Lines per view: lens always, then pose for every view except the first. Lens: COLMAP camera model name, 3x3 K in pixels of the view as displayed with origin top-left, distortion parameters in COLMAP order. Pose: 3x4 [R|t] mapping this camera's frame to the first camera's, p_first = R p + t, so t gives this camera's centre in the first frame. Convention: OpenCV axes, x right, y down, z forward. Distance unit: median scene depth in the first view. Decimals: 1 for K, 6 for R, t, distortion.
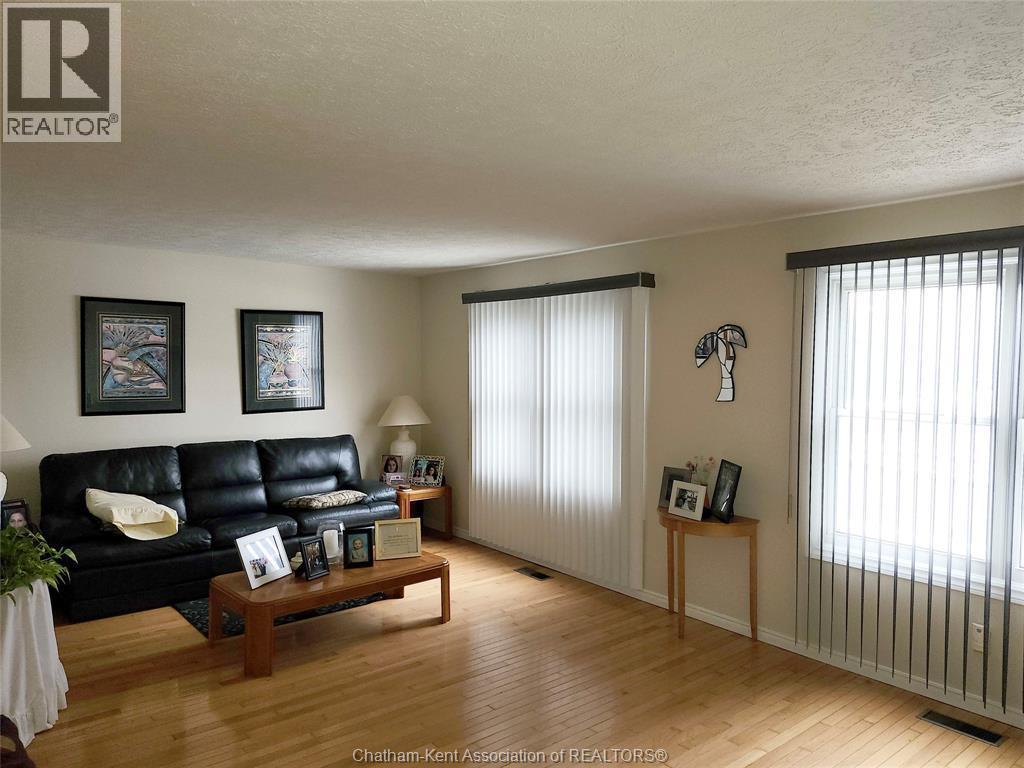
lens RADIAL K [[743.4, 0, 512.0], [0, 743.4, 384.0], [0, 0, 1]] dist [0.103383, -0.126042]
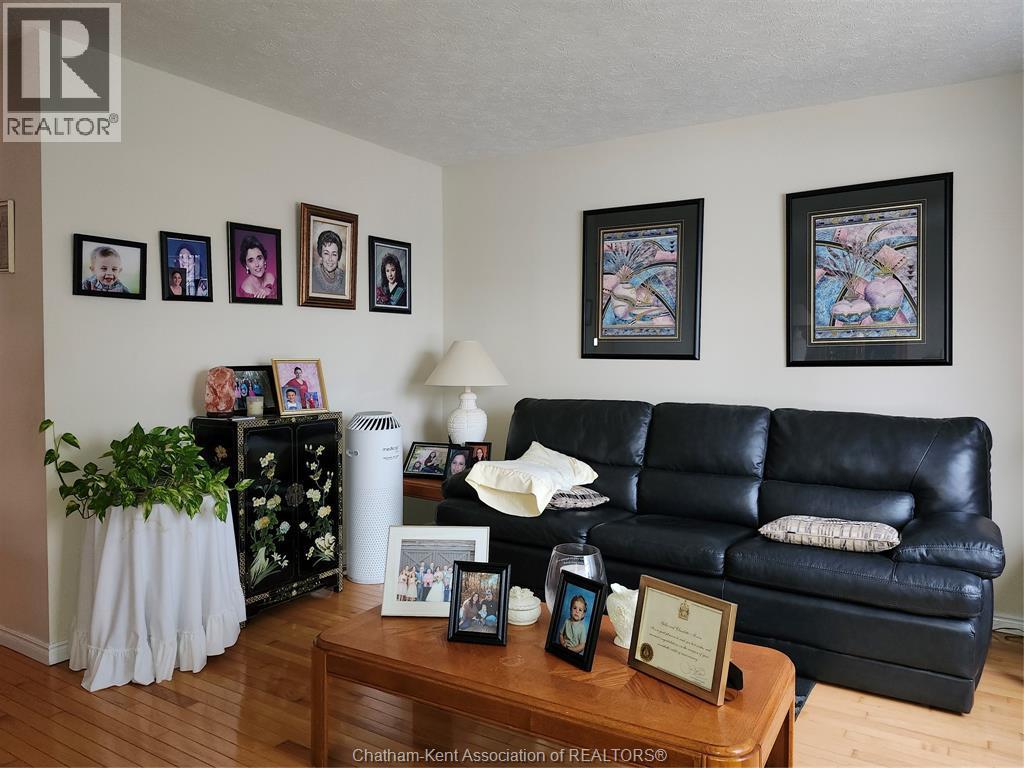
lens RADIAL K [[730.4, 0, 508.5], [0, 730.4, 375.7], [0, 0, 1]] dist [0.089120, -0.099780]
pose [[0.302218, 0.012083, -0.953162, 0.153732], [-0.044326, 0.999016, -0.001390, 0.062404], [0.952208, 0.042670, 0.302456, 0.654917]]
